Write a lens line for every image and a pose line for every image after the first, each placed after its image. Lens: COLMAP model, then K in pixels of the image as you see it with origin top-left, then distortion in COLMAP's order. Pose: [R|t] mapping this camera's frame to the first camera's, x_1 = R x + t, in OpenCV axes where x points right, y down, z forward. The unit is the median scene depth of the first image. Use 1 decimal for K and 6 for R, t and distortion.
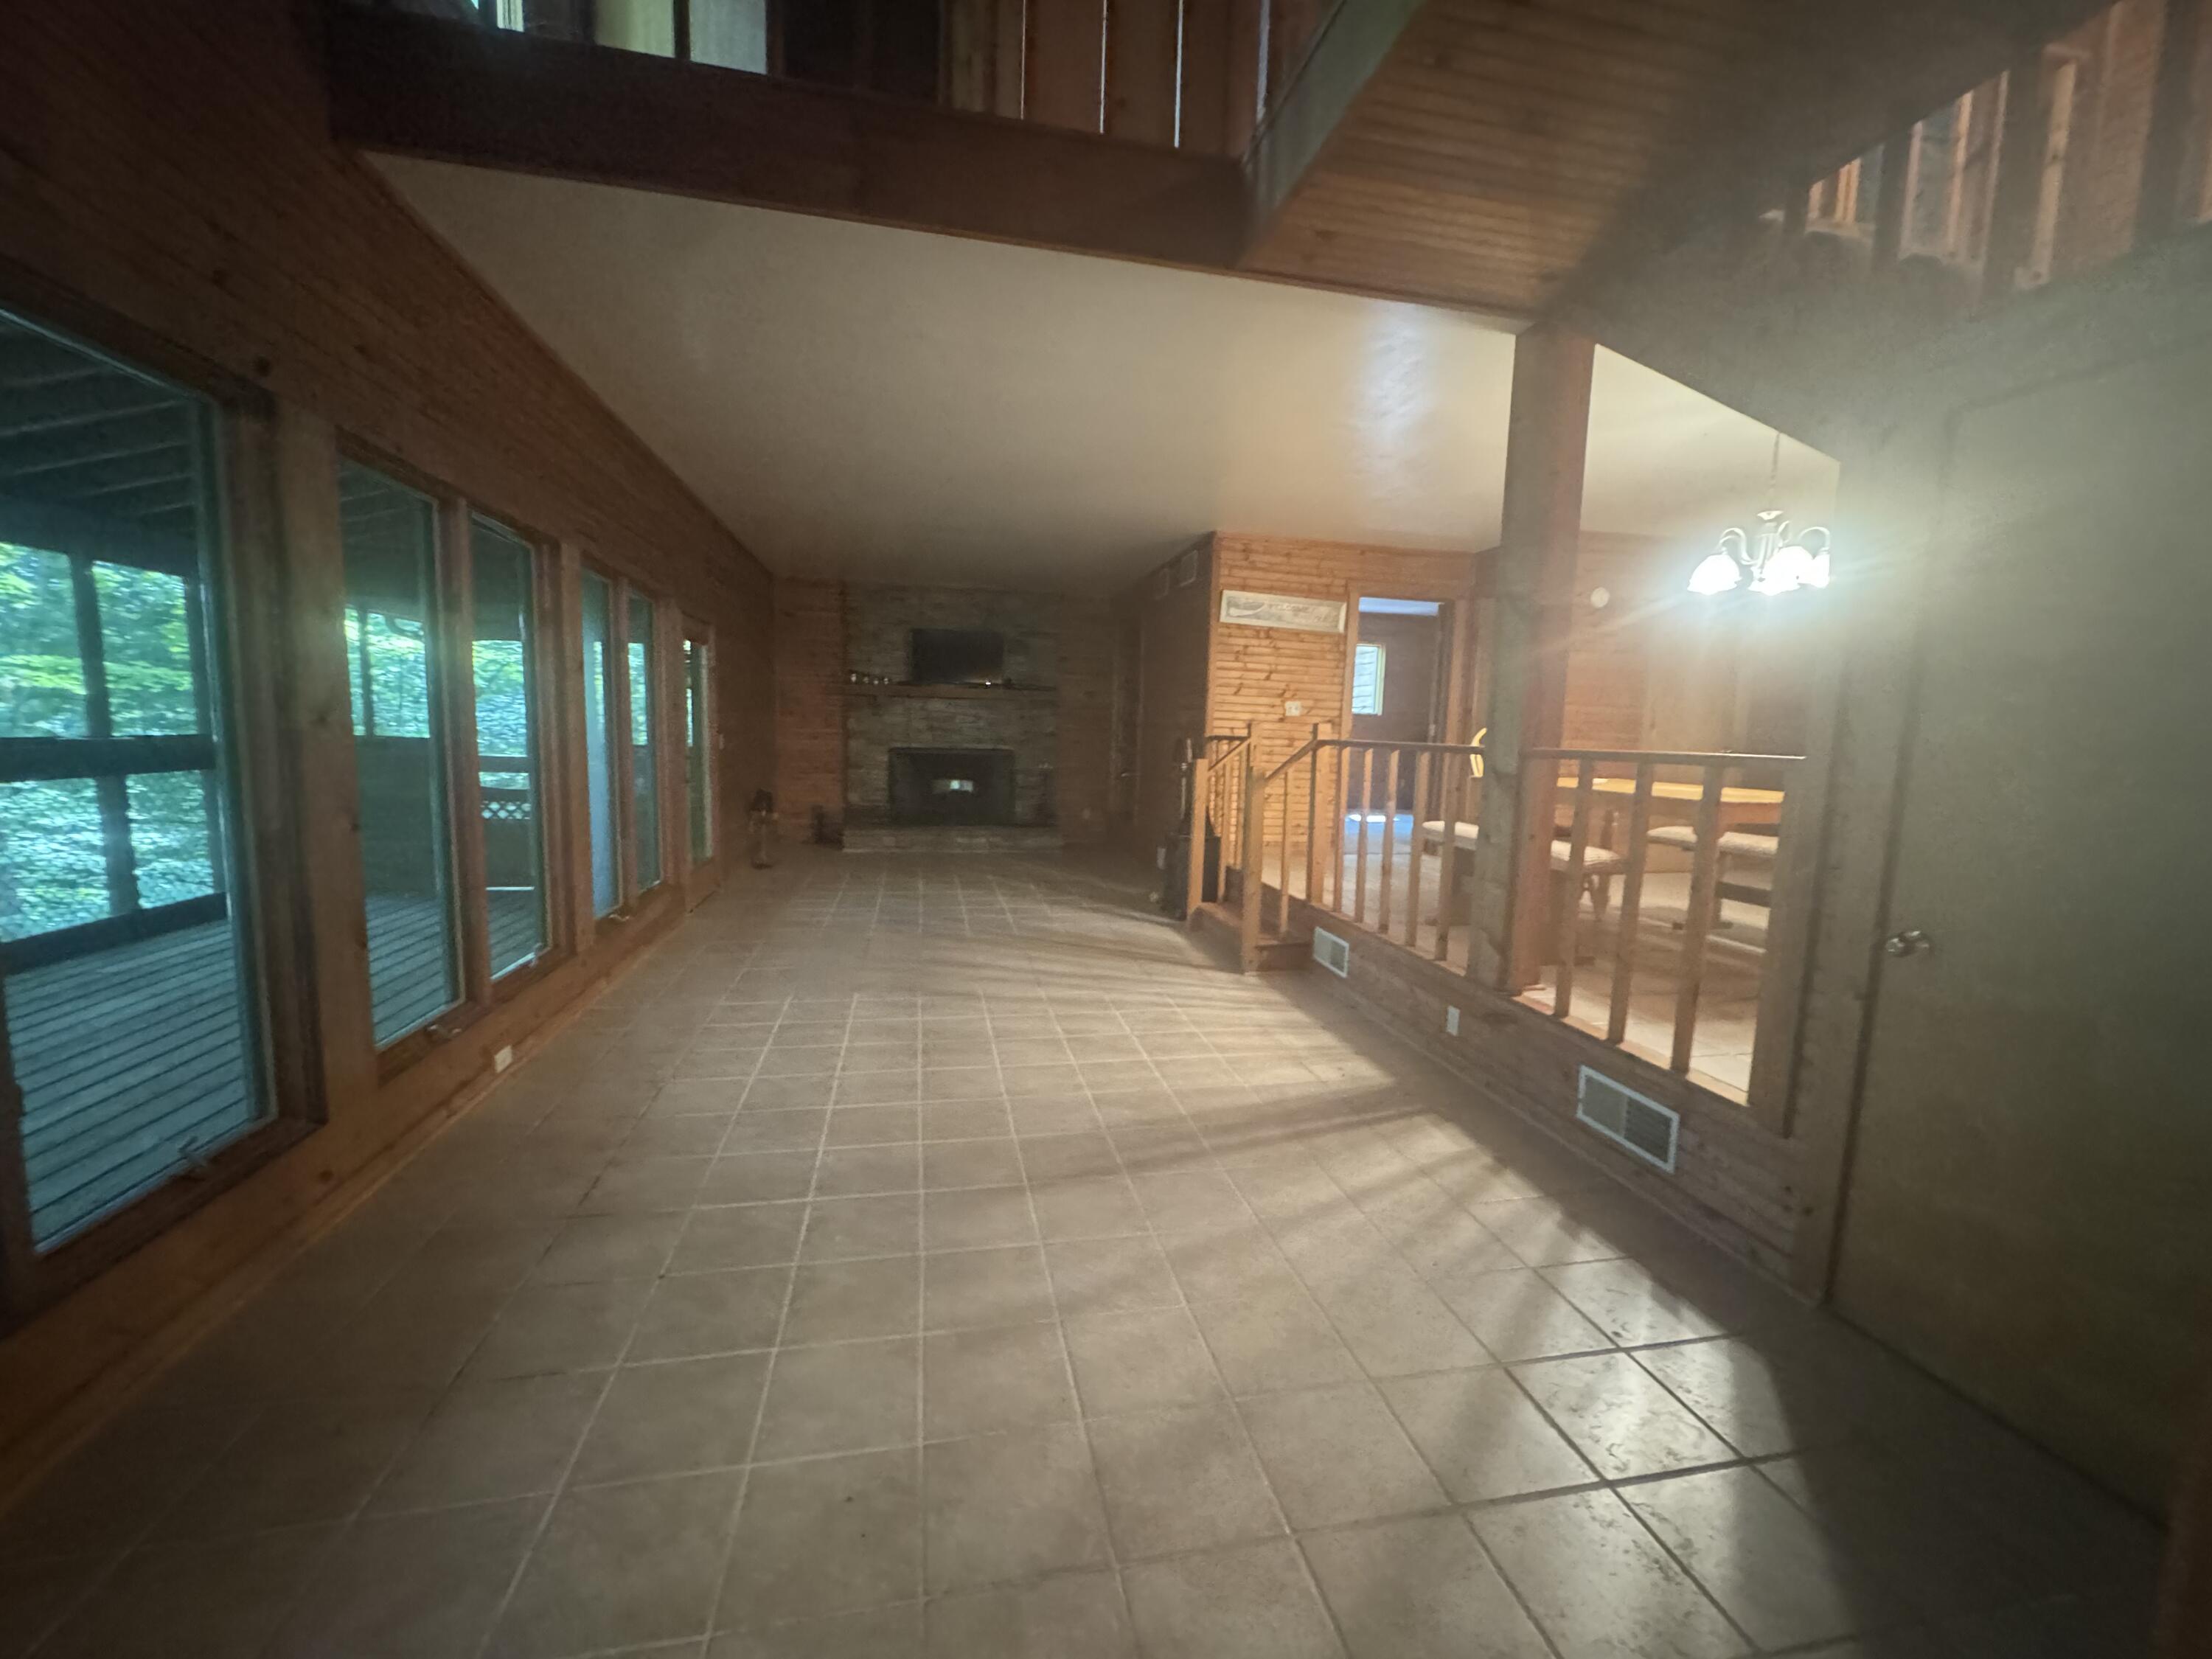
lens RADIAL K [[879.3, 0, 1101.1], [0, 879.3, 827.4], [0, 0, 1]] dist [-0.000387, -0.000142]
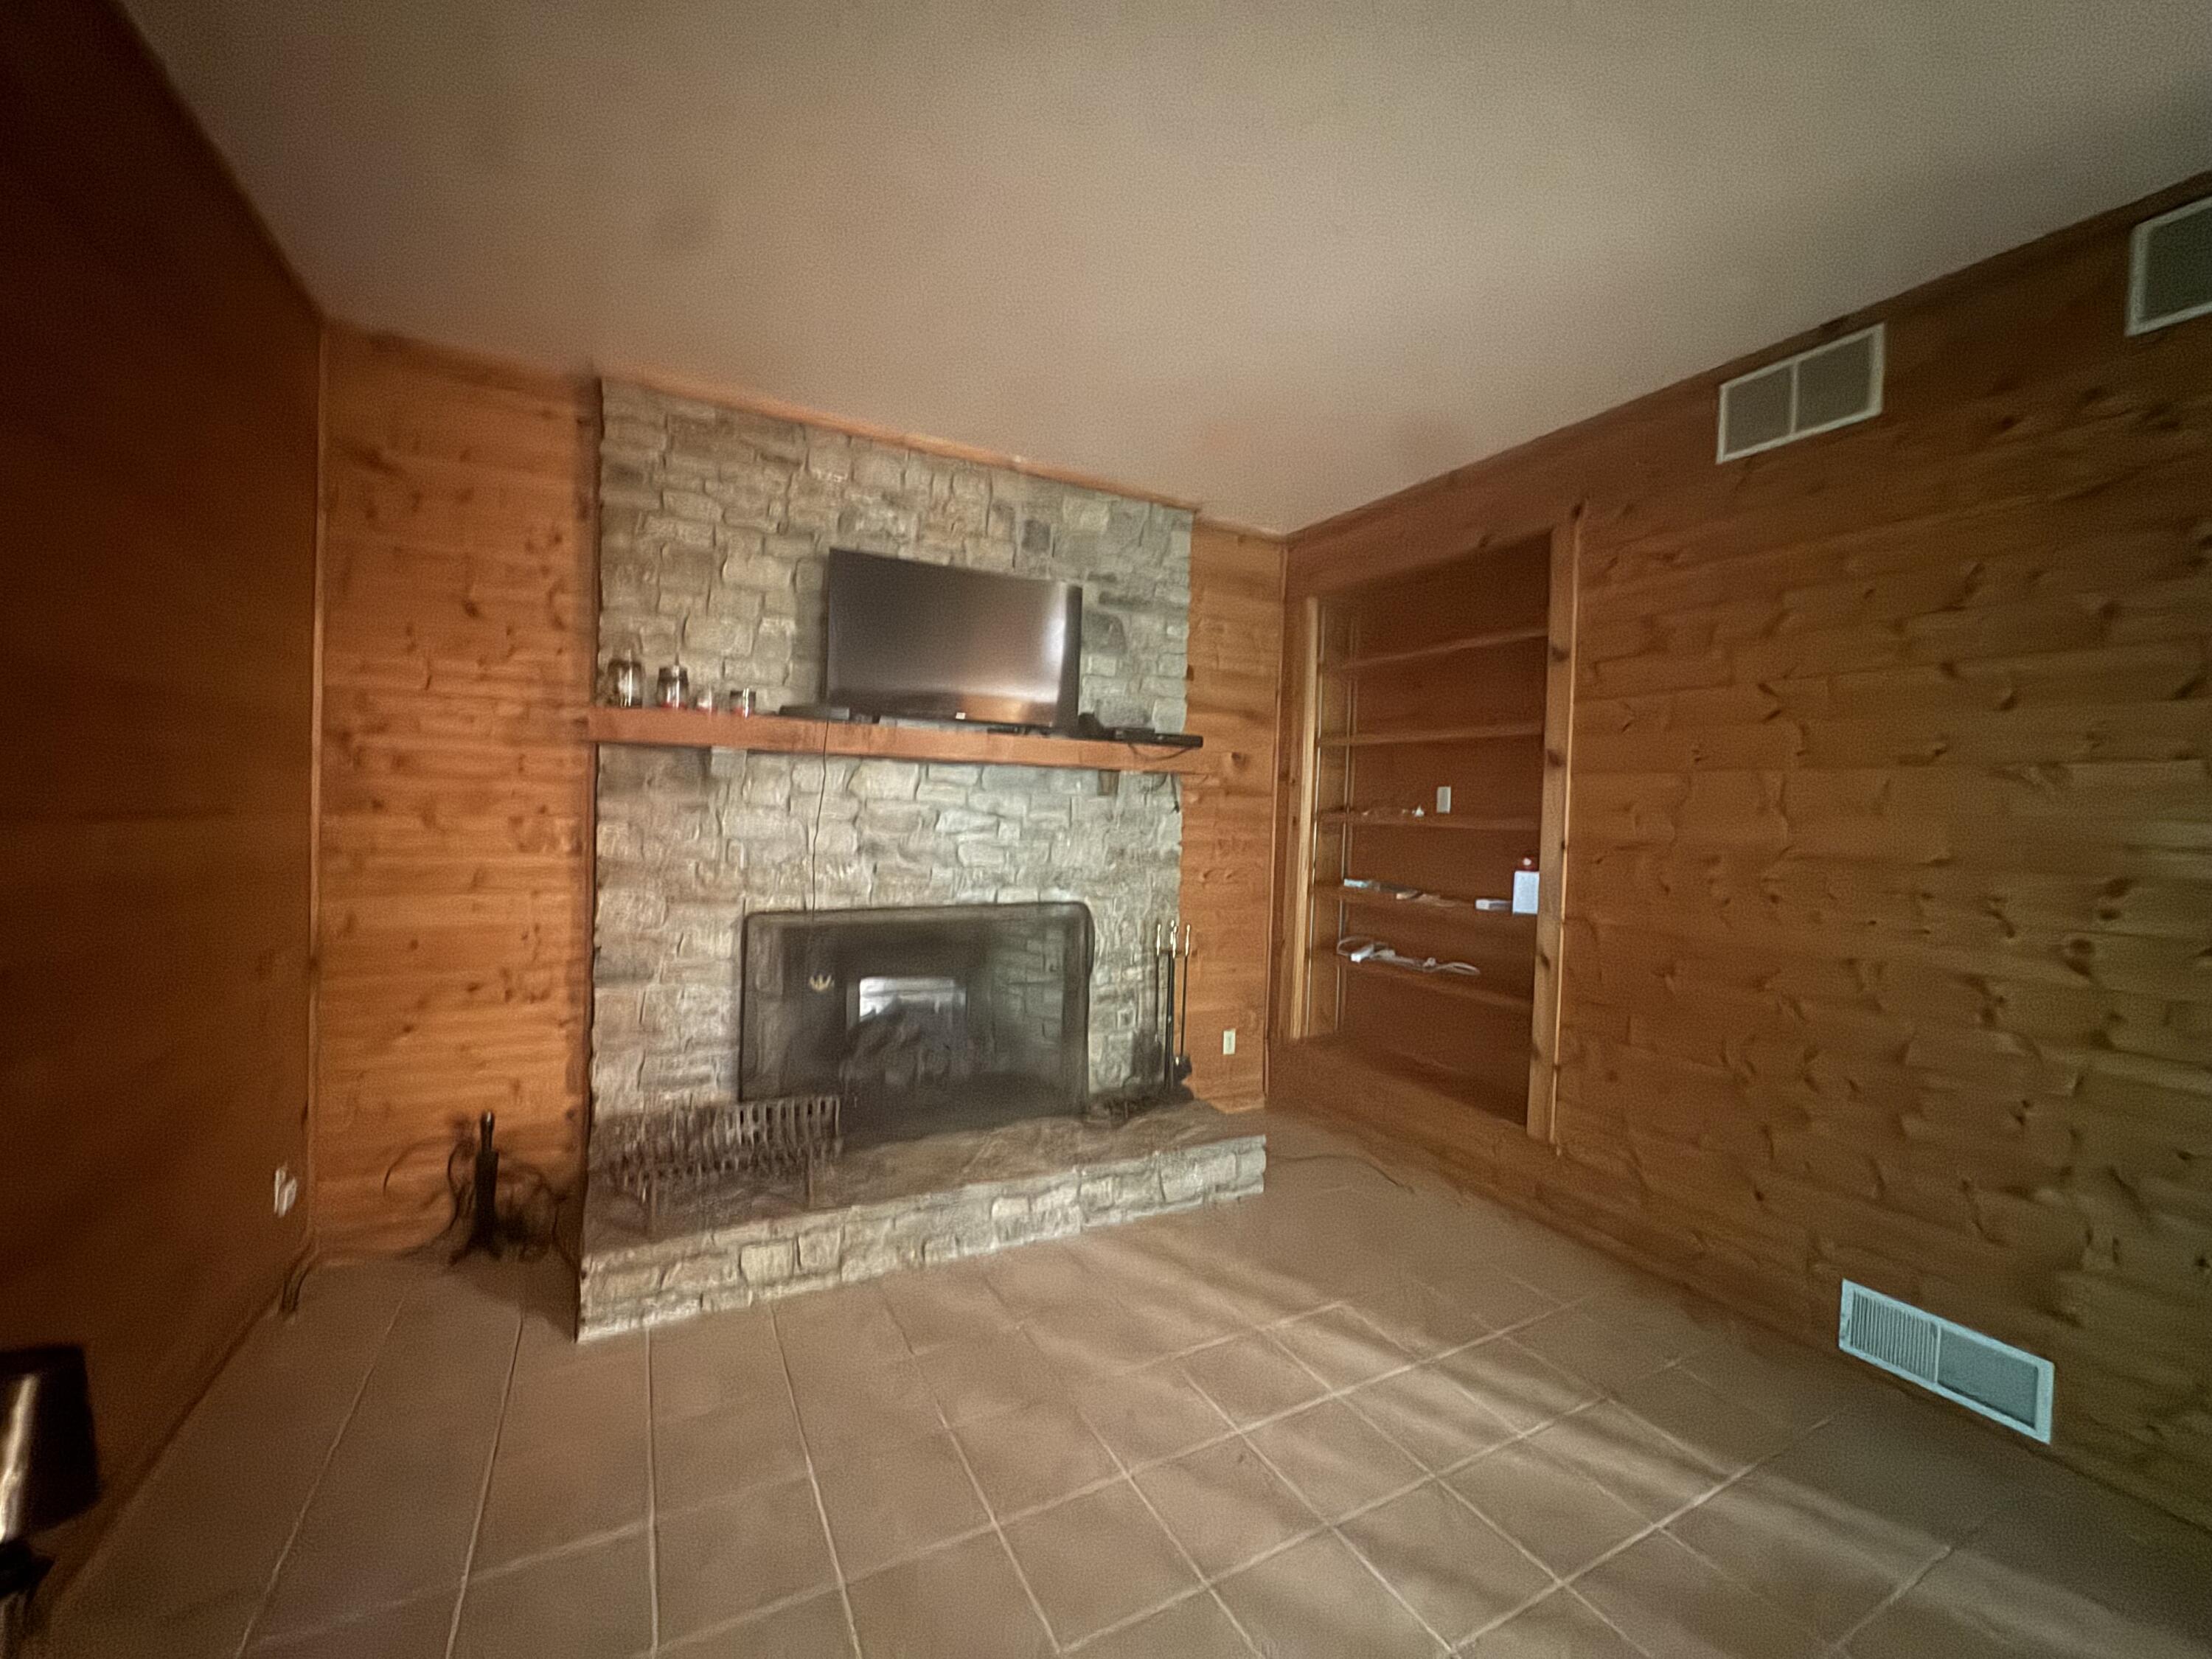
lens RADIAL K [[879.3, 0, 1111.6], [0, 879.3, 831.1], [0, 0, 1]] dist [-0.000387, -0.000142]
pose [[0.960888, -0.006866, 0.276852, -0.199372], [0.032659, 0.995526, -0.088661, -0.086863], [-0.275005, 0.094235, 0.956814, 0.652010]]
